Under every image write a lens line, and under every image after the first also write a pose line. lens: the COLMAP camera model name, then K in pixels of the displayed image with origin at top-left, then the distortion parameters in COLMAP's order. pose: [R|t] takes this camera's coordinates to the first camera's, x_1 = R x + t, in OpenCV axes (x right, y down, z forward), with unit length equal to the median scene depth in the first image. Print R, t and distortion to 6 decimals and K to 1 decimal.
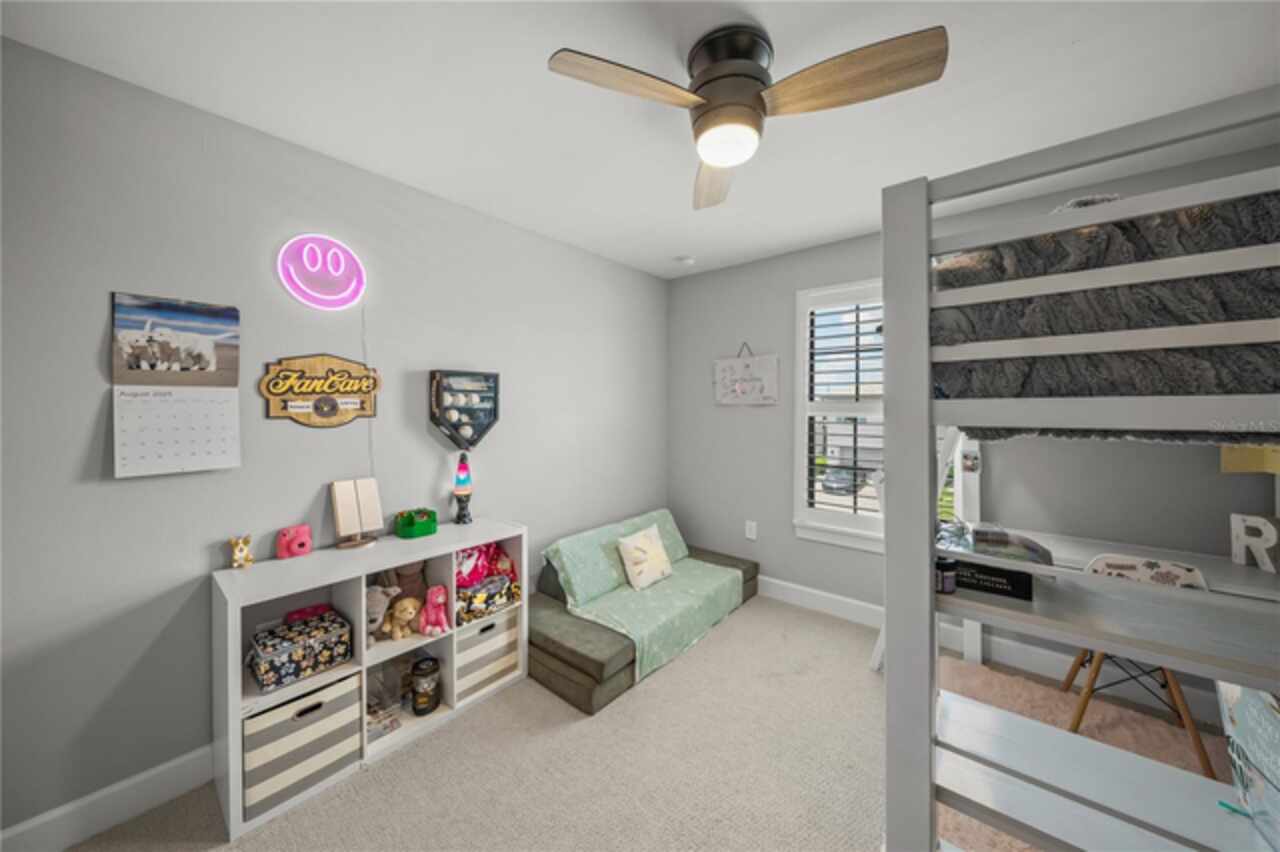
lens RADIAL K [[434.3, 0, 636.0], [0, 434.3, 410.1], [0, 0, 1]] dist [-0.012375, 0.000071]
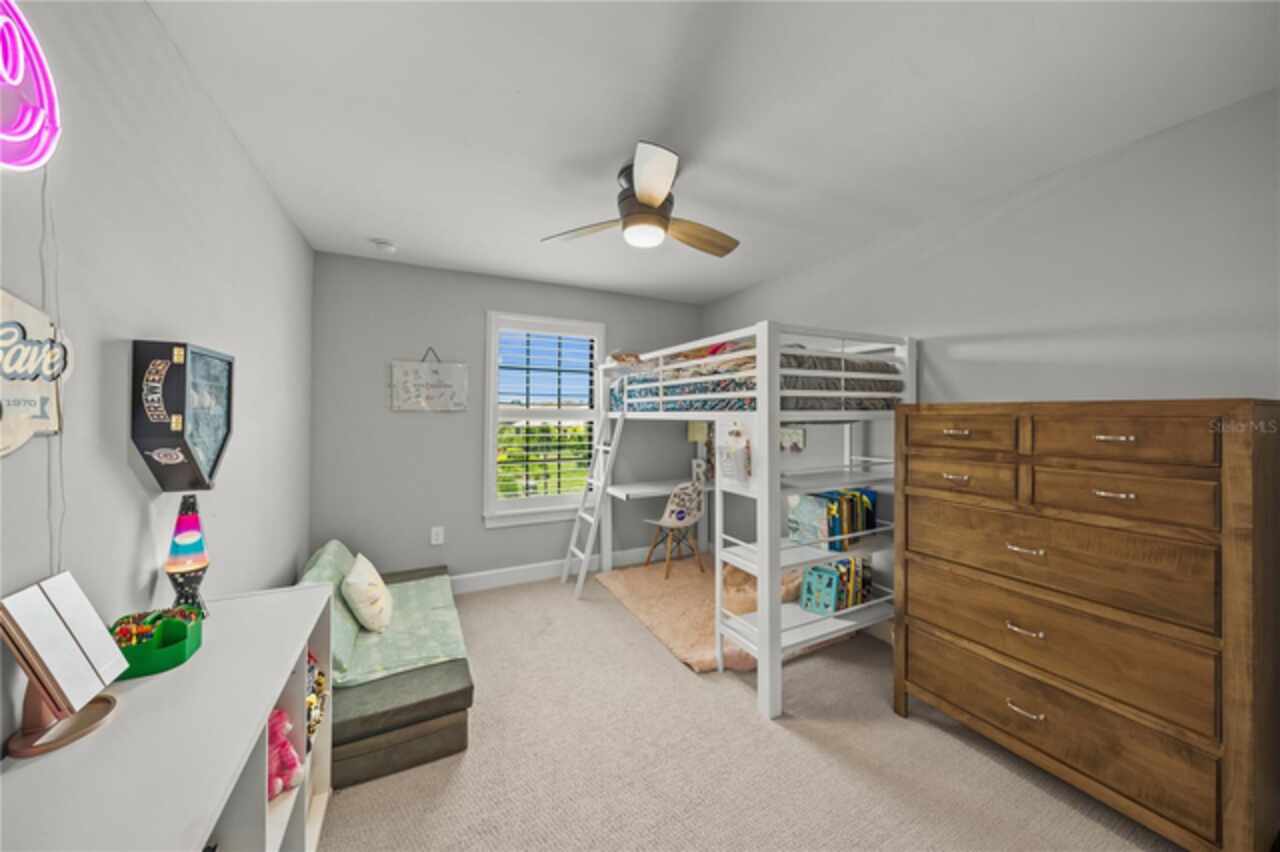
lens RADIAL K [[434.3, 0, 641.0], [0, 434.3, 416.5], [0, 0, 1]] dist [-0.012375, 0.000071]
pose [[0.393478, -0.006291, 0.919312, -0.673192], [0.005029, 0.999976, 0.004691, -0.001724], [-0.919320, 0.002777, 0.393501, 0.251580]]
